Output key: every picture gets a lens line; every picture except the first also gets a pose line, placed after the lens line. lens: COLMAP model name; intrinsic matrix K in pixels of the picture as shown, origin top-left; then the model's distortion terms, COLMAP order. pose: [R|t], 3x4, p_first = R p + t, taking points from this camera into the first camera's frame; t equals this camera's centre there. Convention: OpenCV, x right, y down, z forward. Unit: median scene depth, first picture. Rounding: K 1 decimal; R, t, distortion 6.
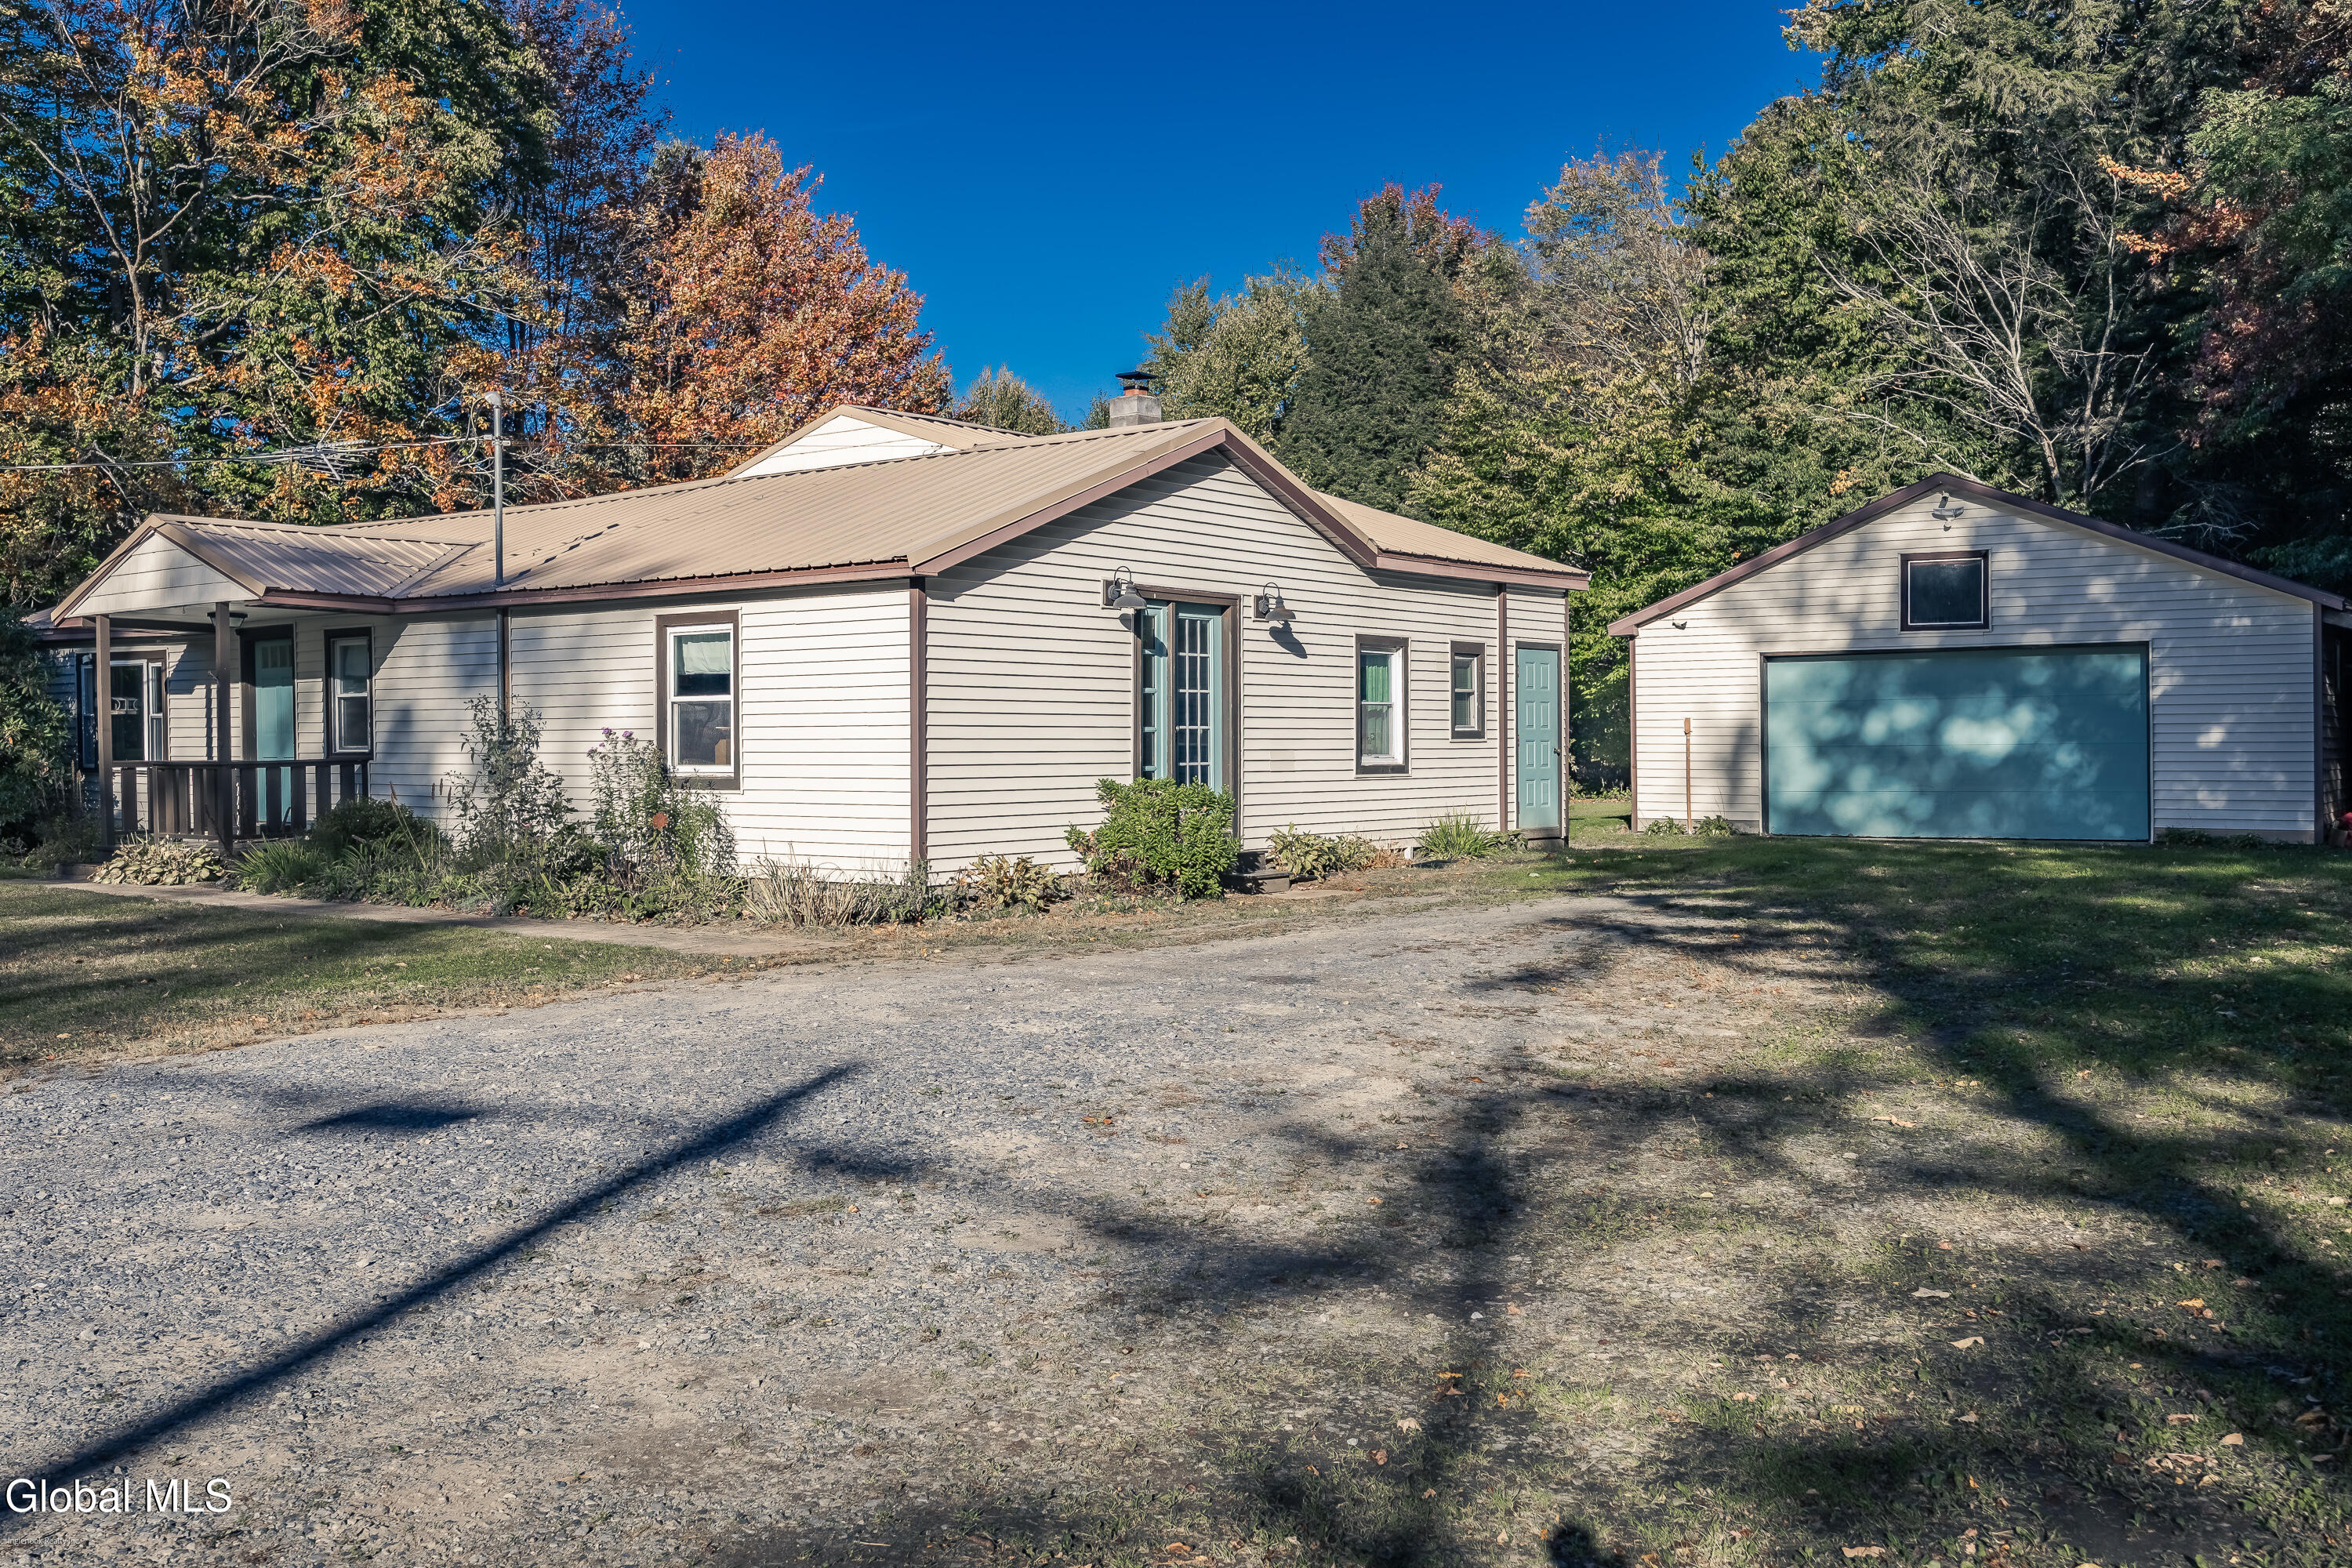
lens RADIAL K [[2050.0, 0, 1165.4], [0, 2050.0, 738.2], [0, 0, 1]] dist [0.020251, -0.026881]
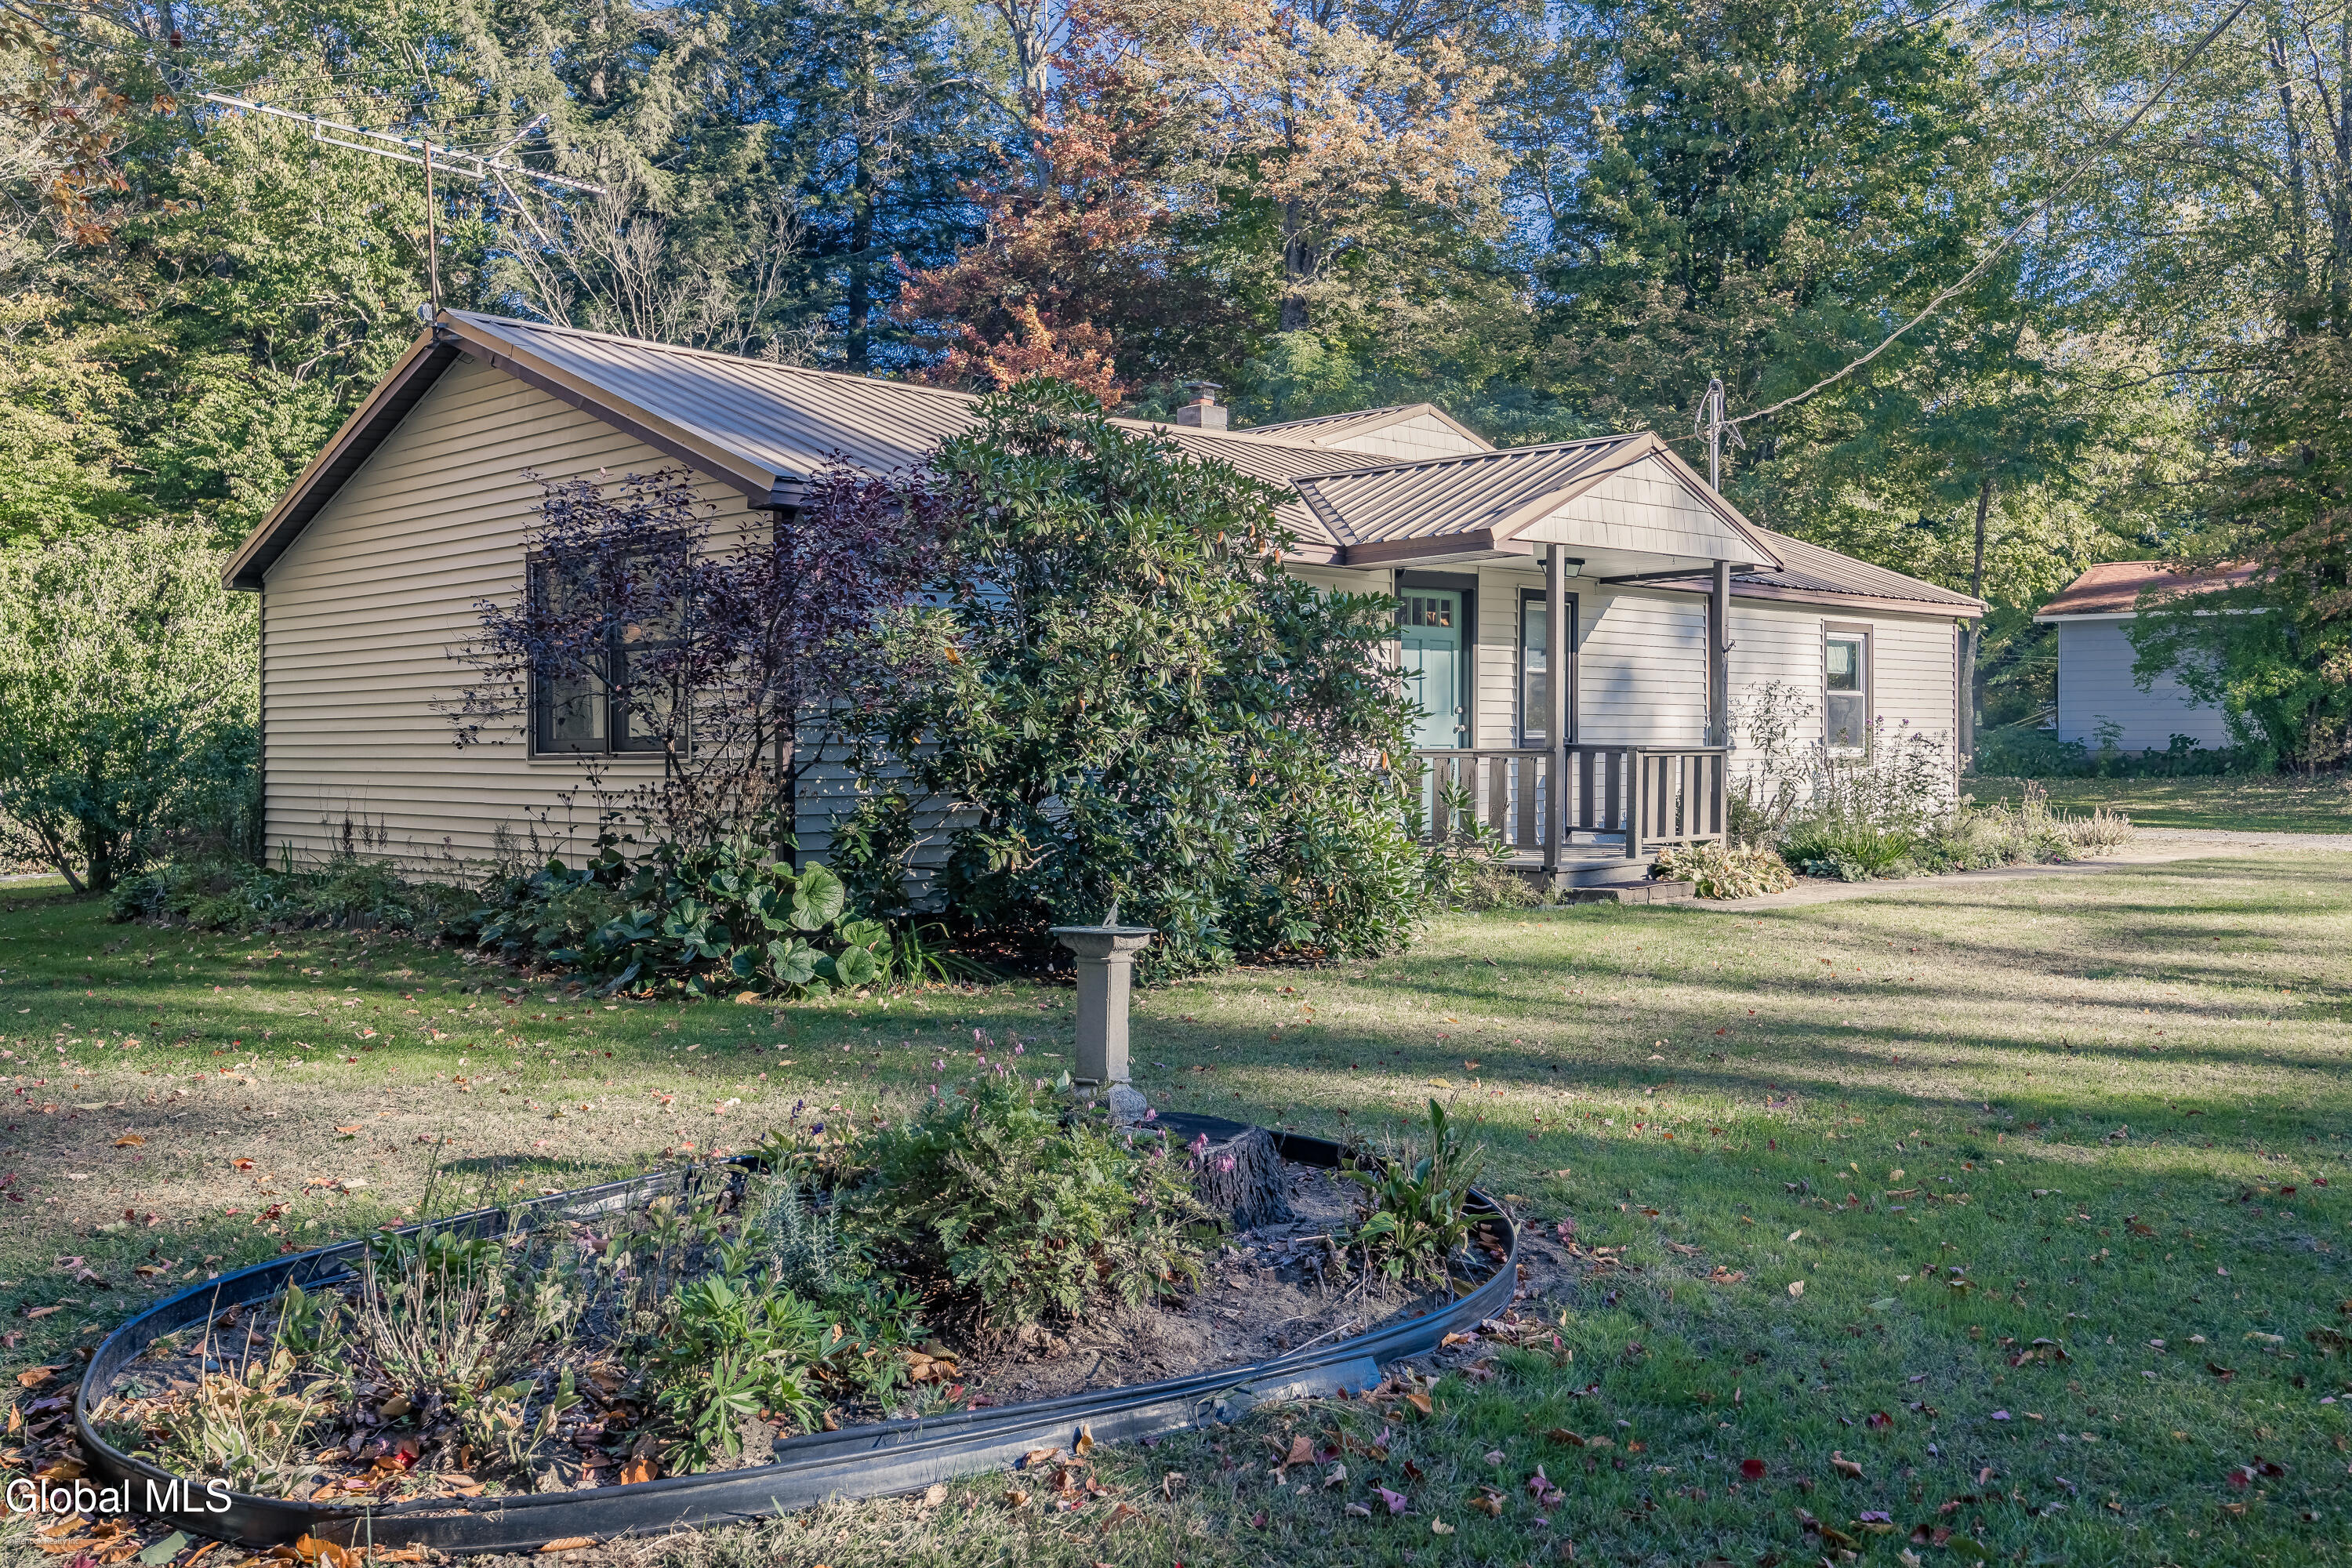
lens RADIAL K [[2050.0, 0, 1165.4], [0, 2050.0, 738.2], [0, 0, 1]] dist [0.020251, -0.026881]
pose [[0.115911, 0.004008, 0.993252, -1.354229], [0.000220, 0.999992, -0.004061, 0.011217], [-0.993260, 0.000689, 0.115909, 1.148426]]
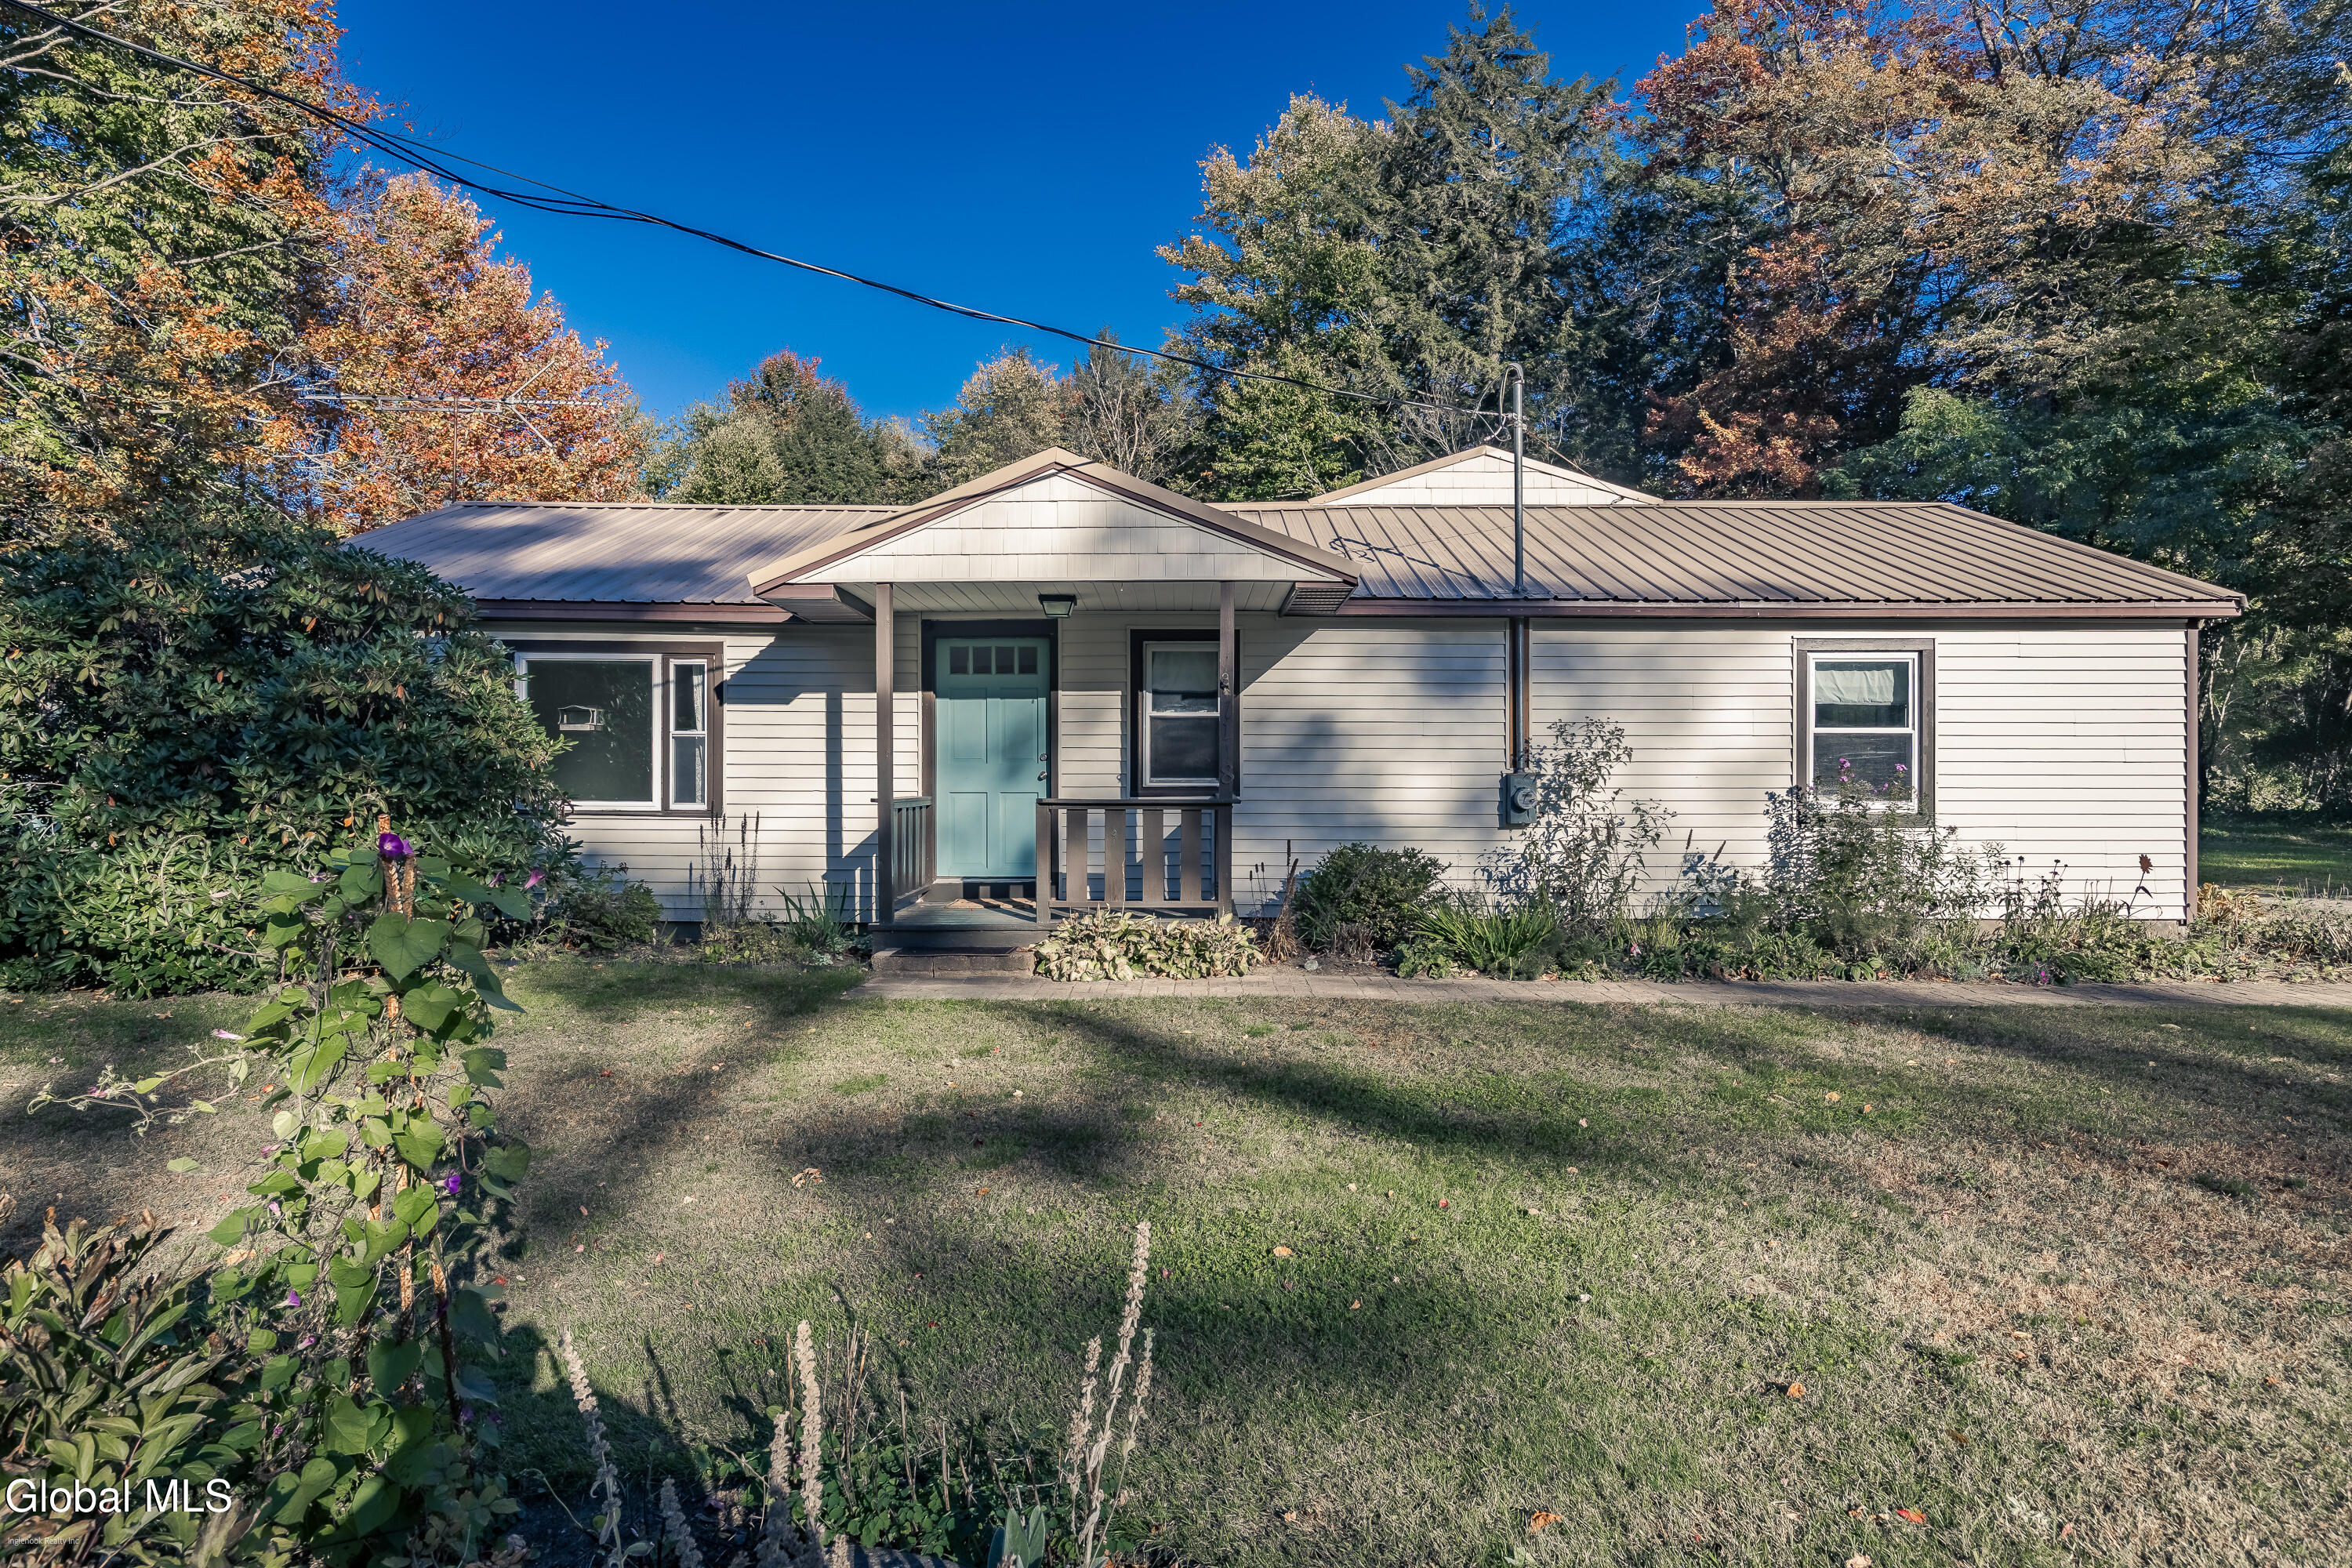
lens RADIAL K [[1361.1, 0, 1177.8], [0, 1361.1, 766.1], [0, 0, 1]] dist [0.001385, -0.001385]
pose [[0.788387, 0.010383, 0.615092, -0.780918], [-0.005289, 0.999935, -0.010099, 0.004452], [-0.615157, 0.004709, 0.788391, 0.640792]]
